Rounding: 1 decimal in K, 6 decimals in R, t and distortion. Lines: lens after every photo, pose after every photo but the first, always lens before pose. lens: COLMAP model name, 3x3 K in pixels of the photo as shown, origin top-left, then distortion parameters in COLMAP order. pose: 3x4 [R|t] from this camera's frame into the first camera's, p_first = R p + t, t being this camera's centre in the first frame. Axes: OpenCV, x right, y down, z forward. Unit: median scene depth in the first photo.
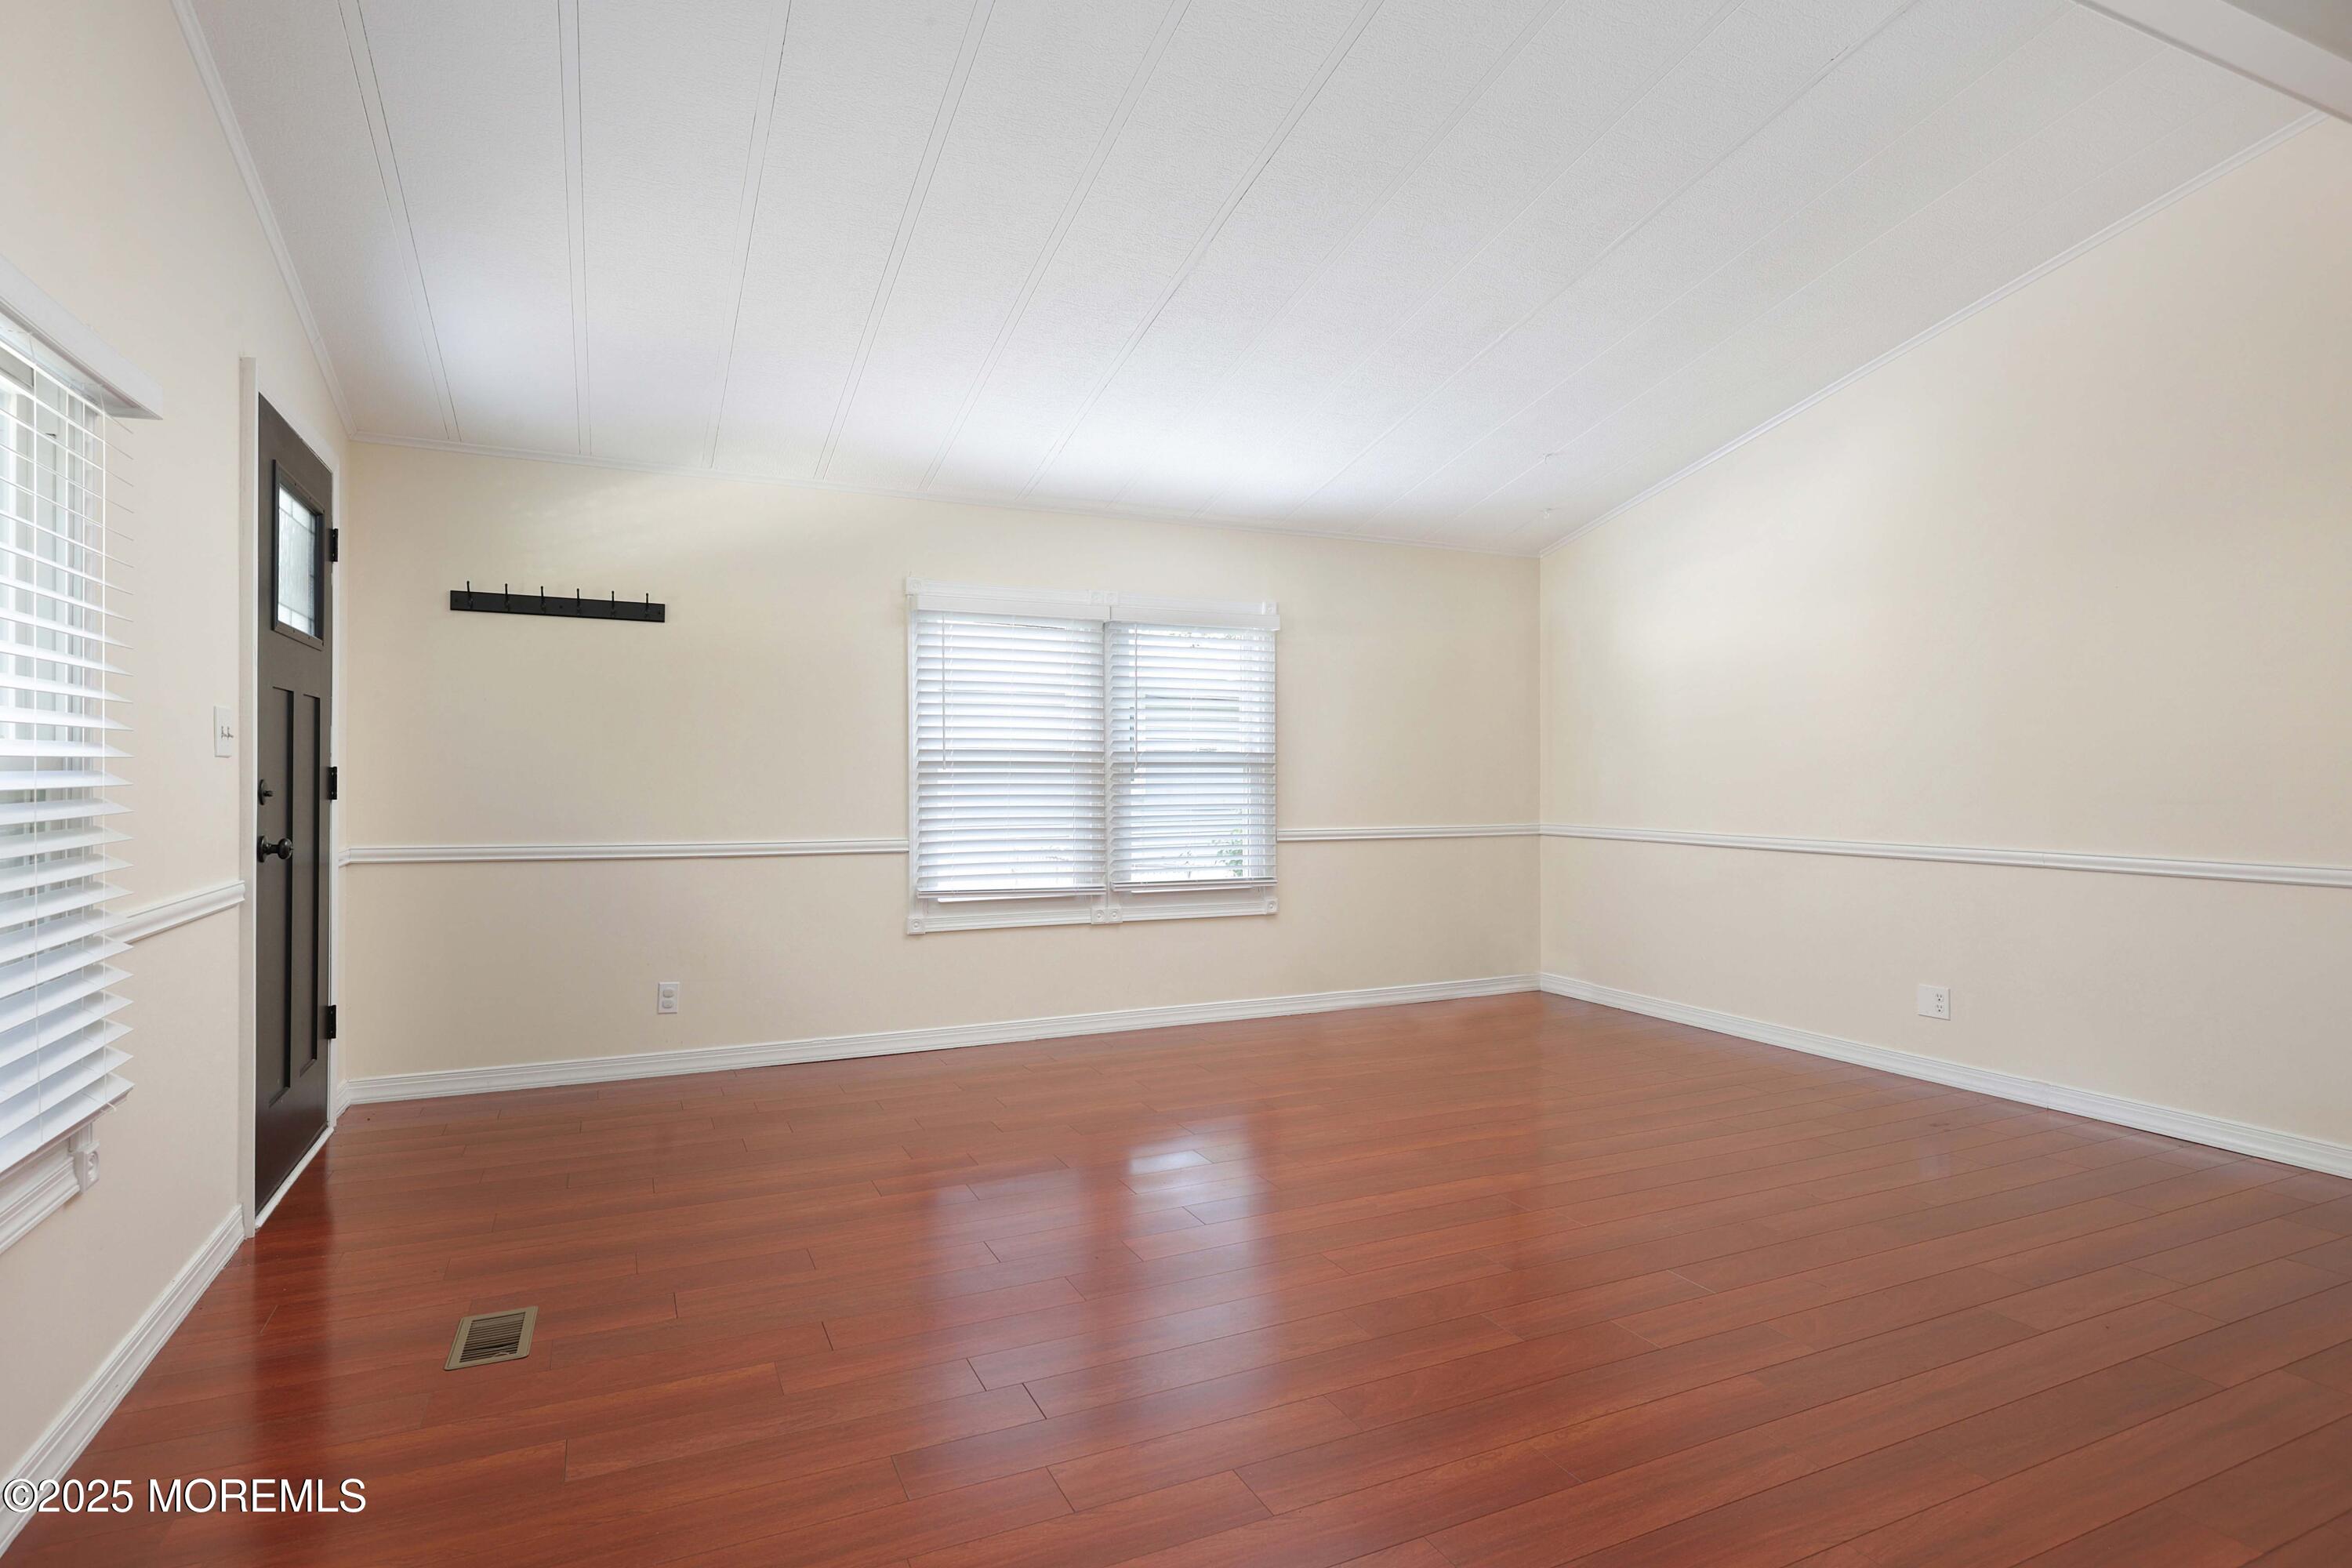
lens RADIAL K [[1231.0, 0, 1168.8], [0, 1231.0, 773.3], [0, 0, 1]] dist [0.000035, -0.000058]
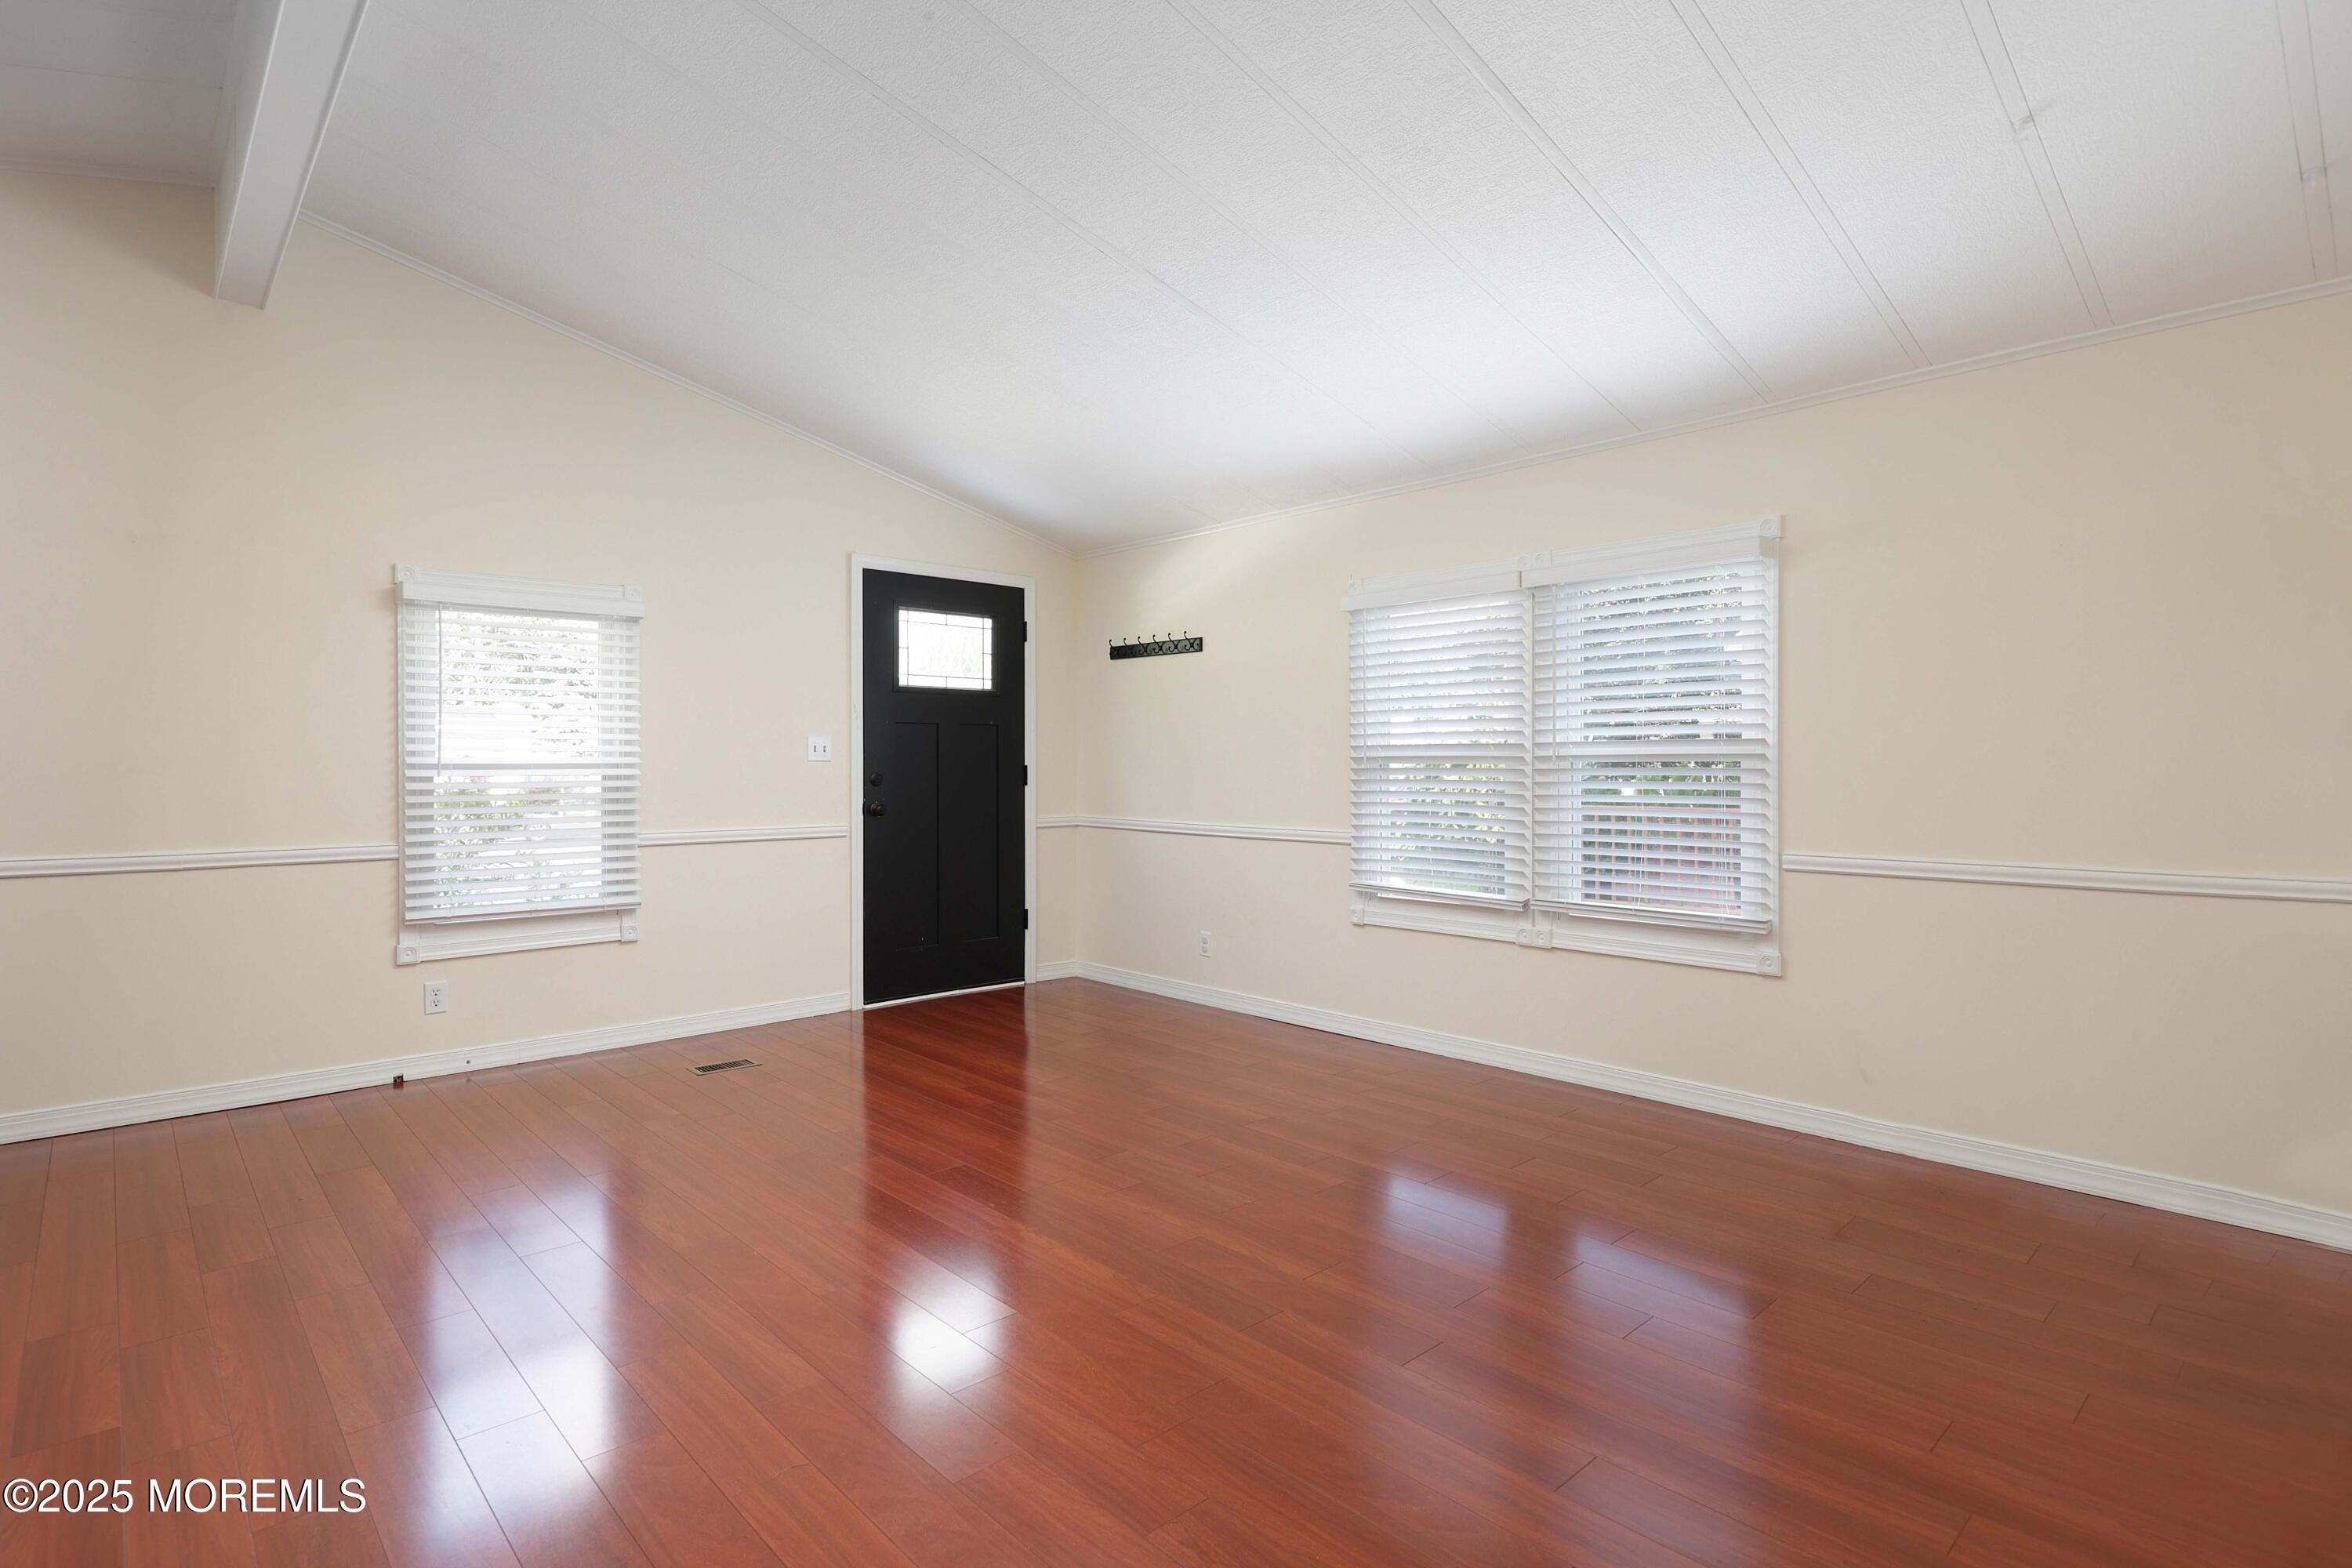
lens RADIAL K [[1167.7, 0, 1169.2], [0, 1167.7, 764.7], [0, 0, 1]] dist [-0.001711, -0.000410]
pose [[0.303591, -0.002917, -0.952798, 0.682805], [0.002030, 0.999995, -0.002414, -0.001098], [0.952800, -0.001201, 0.303595, 0.550910]]
